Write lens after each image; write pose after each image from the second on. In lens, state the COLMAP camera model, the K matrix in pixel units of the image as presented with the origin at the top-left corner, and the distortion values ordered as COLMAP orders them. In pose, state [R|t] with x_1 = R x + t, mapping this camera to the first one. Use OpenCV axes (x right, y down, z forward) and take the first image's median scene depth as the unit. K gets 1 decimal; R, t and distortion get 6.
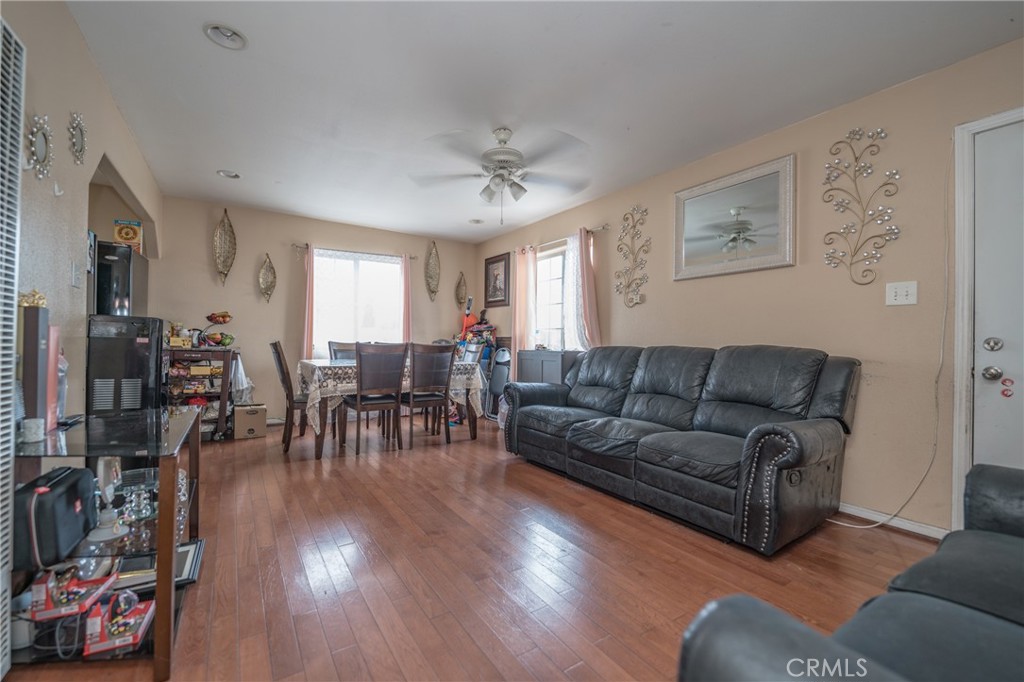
lens RADIAL K [[421.6, 0, 512.0], [0, 421.6, 341.0], [0, 0, 1]] dist [0.000224, 0.000228]
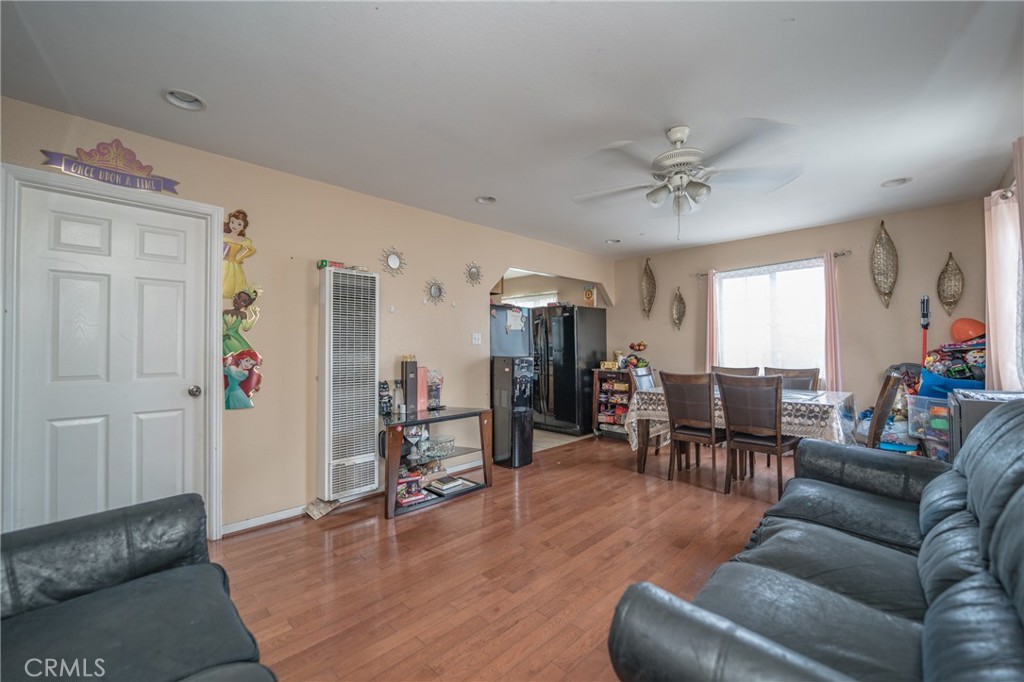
lens RADIAL K [[421.6, 0, 512.0], [0, 421.6, 341.0], [0, 0, 1]] dist [0.000224, 0.000228]
pose [[0.226257, -0.037383, -0.973350, 0.463176], [0.014191, 0.999284, -0.035080, -0.031900], [0.973964, -0.005876, 0.226626, 0.337440]]
